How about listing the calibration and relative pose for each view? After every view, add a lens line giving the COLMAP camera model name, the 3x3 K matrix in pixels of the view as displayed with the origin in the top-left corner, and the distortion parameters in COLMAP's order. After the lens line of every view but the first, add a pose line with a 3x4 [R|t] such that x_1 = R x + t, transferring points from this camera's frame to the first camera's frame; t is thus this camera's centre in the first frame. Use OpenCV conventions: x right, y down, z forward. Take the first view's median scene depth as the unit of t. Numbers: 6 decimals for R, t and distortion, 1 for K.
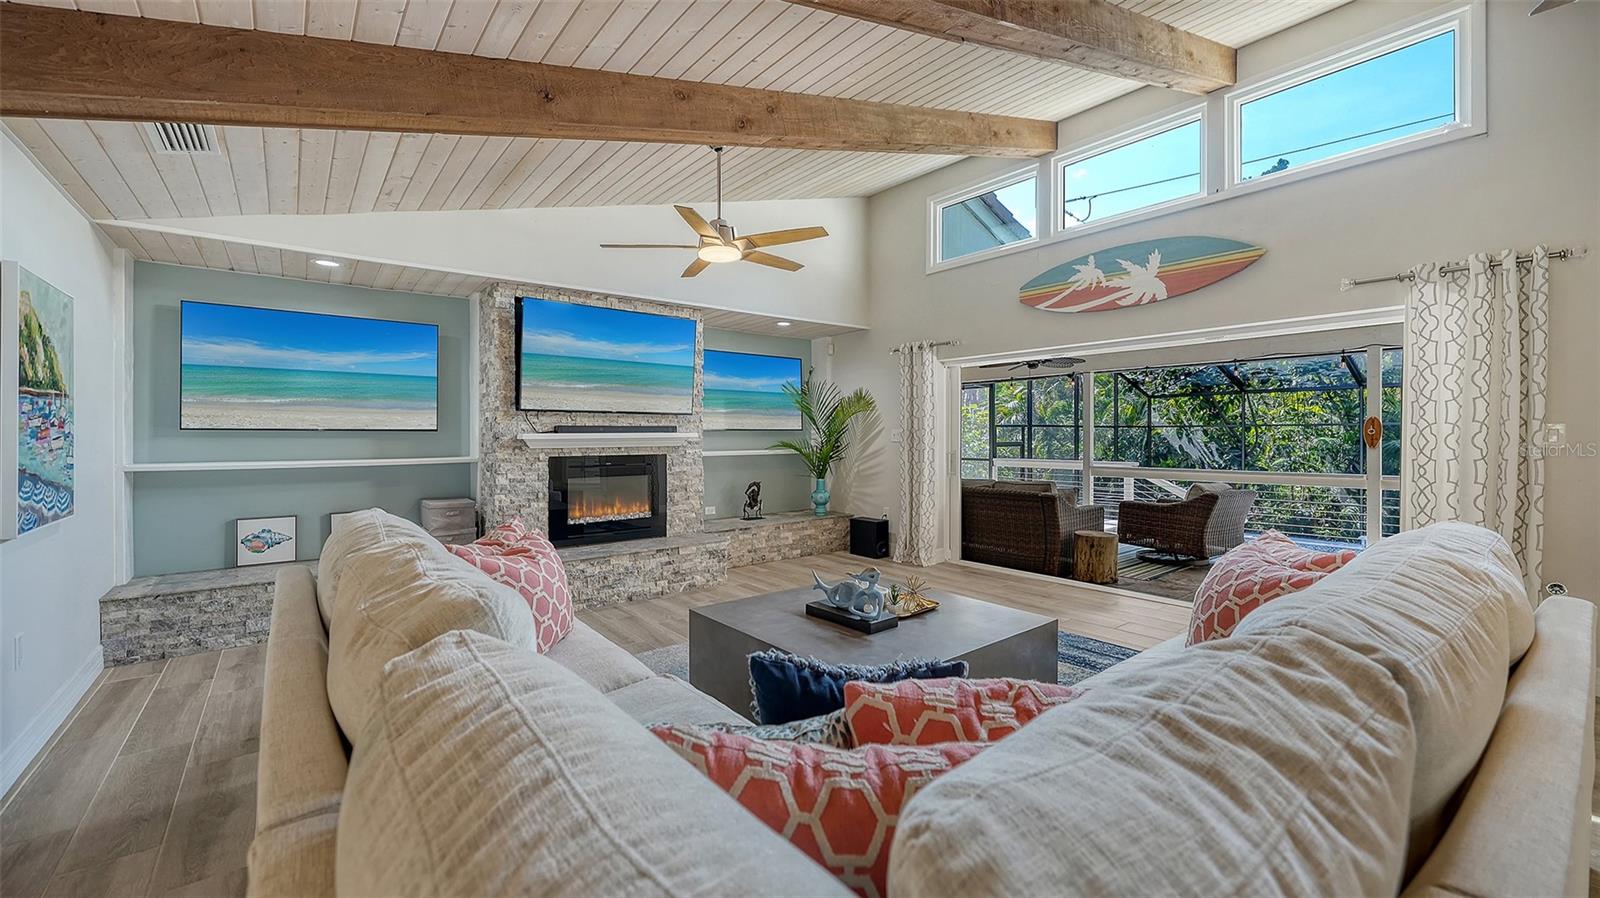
lens RADIAL K [[630.1, 0, 802.9], [0, 630.1, 435.4], [0, 0, 1]] dist [-0.001161, -0.000378]
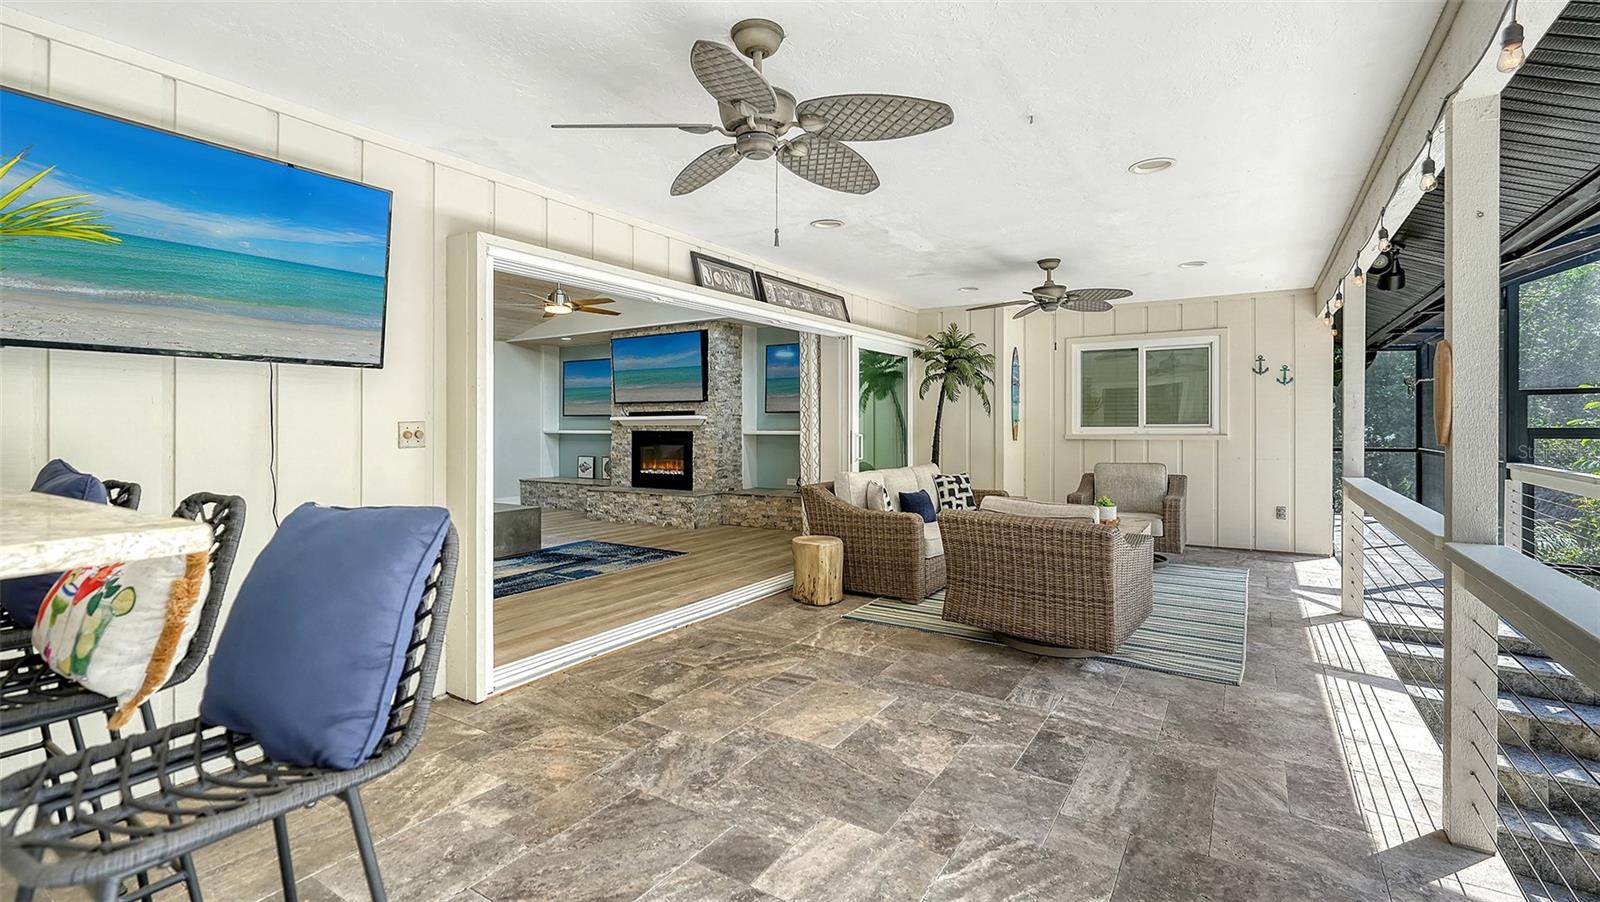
lens RADIAL K [[715.5, 0, 801.6], [0, 715.5, 415.3], [0, 0, 1]] dist [0.000326, -0.000037]
pose [[0.321155, -0.007711, -0.946995, 1.356708], [0.003085, 0.999970, -0.007096, 0.007451], [0.947022, -0.000643, 0.321169, 0.726355]]
